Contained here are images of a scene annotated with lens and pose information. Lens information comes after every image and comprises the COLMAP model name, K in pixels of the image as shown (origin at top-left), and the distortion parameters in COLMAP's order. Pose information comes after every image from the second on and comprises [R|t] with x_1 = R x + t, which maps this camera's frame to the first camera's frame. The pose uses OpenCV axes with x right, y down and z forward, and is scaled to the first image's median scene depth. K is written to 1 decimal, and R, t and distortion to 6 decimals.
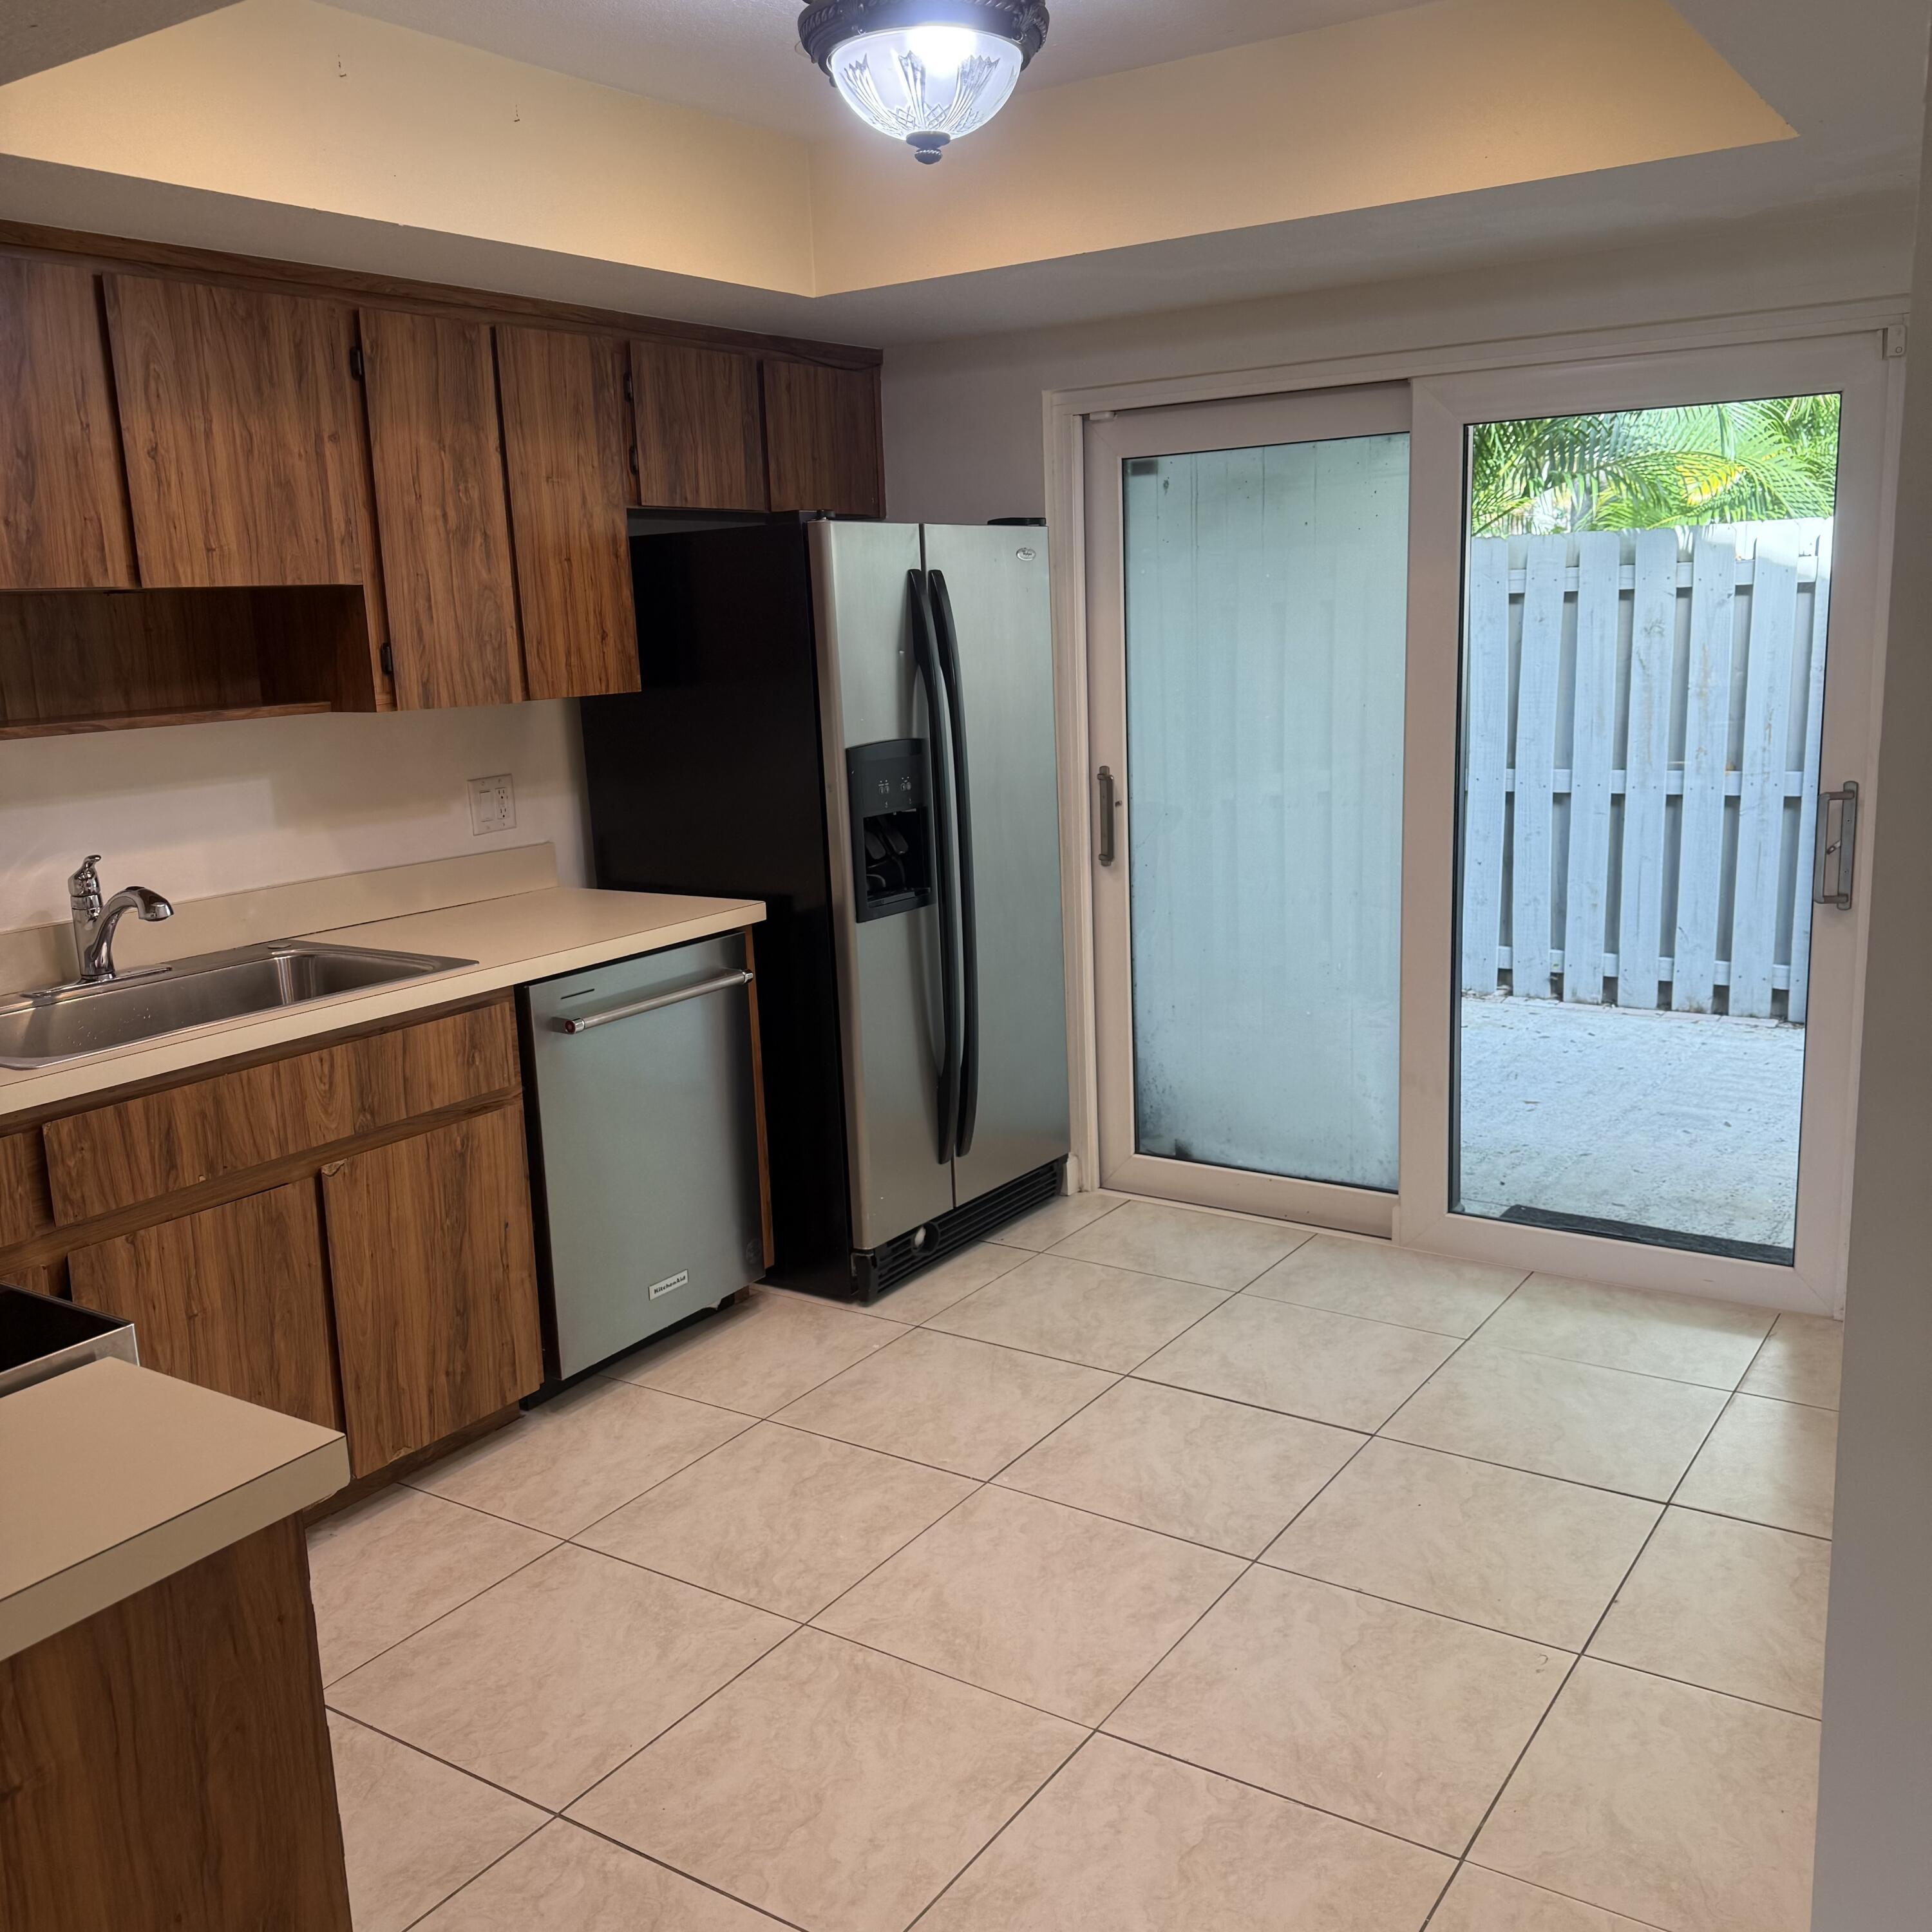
lens RADIAL K [[1845.8, 0, 966.0], [0, 1845.8, 966.0], [0, 0, 1]] dist [0.129318, -0.228190]
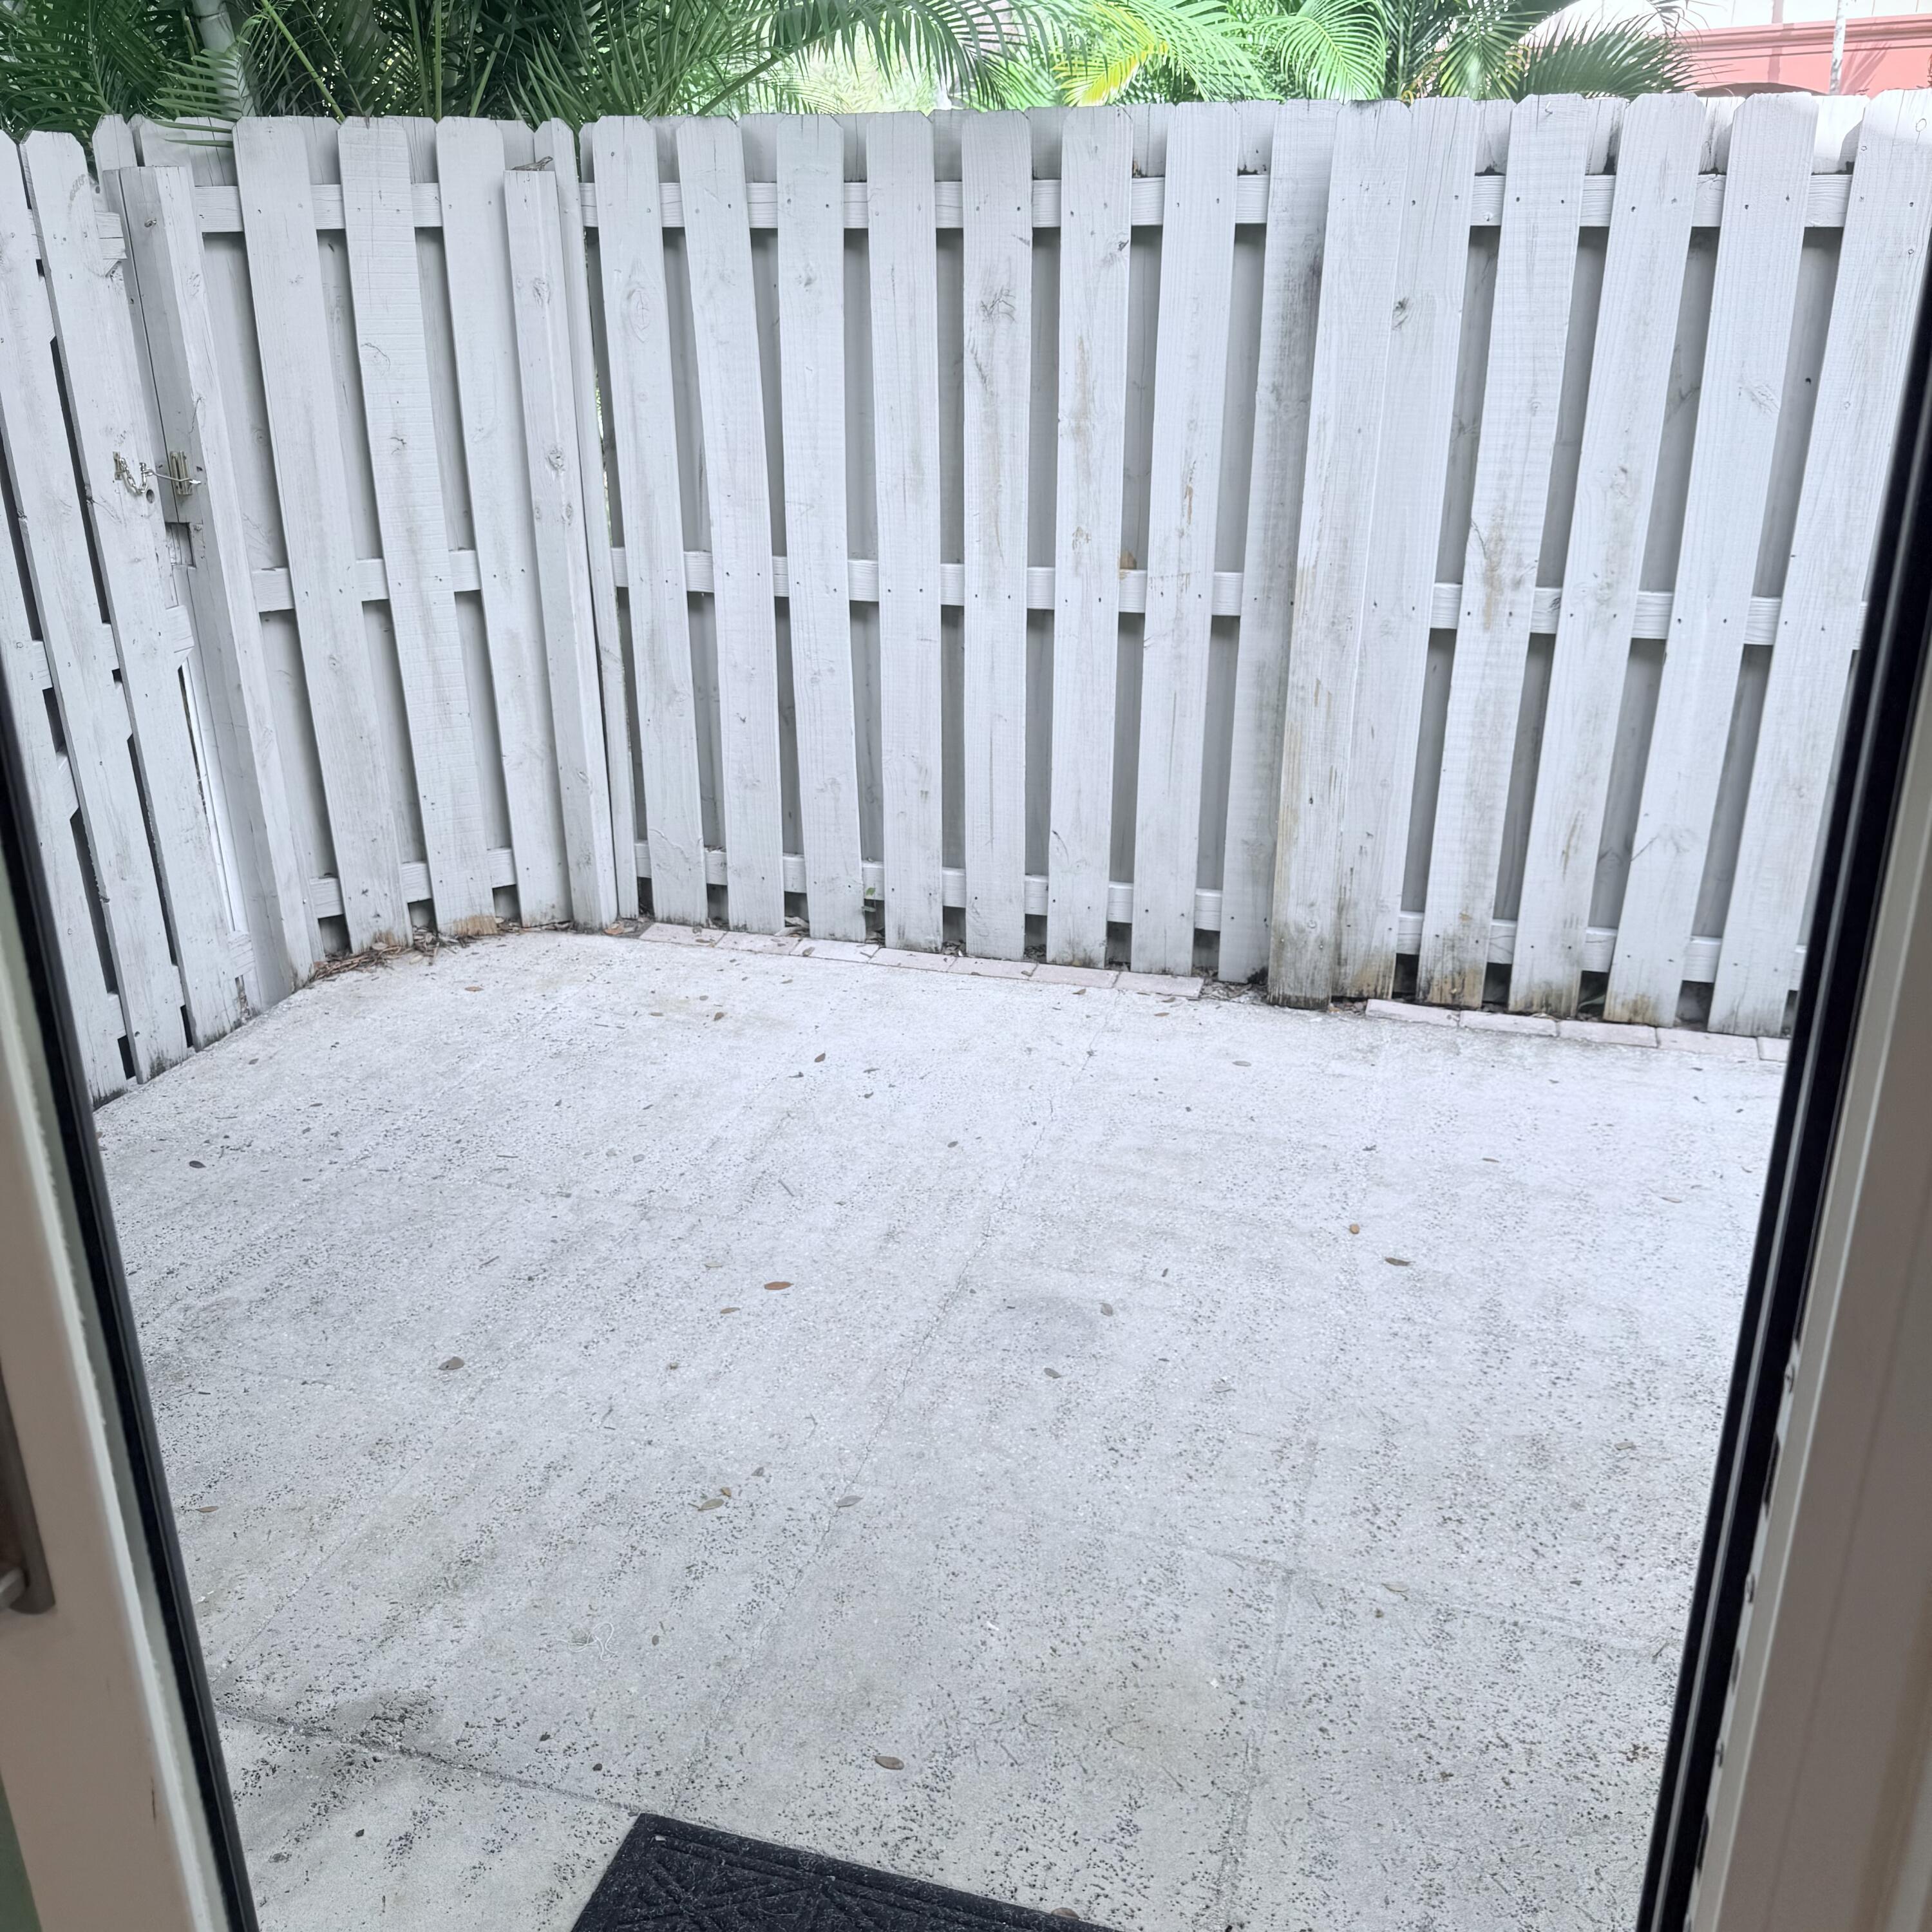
lens RADIAL K [[1807.7, 0, 966.0], [0, 1807.7, 966.0], [0, 0, 1]] dist [0.189969, -0.443752]
pose [[0.957080, -0.083050, 0.277669, 0.391790], [0.030340, 0.981510, 0.188991, -0.187585], [-0.288230, -0.172455, 0.941904, 0.938060]]
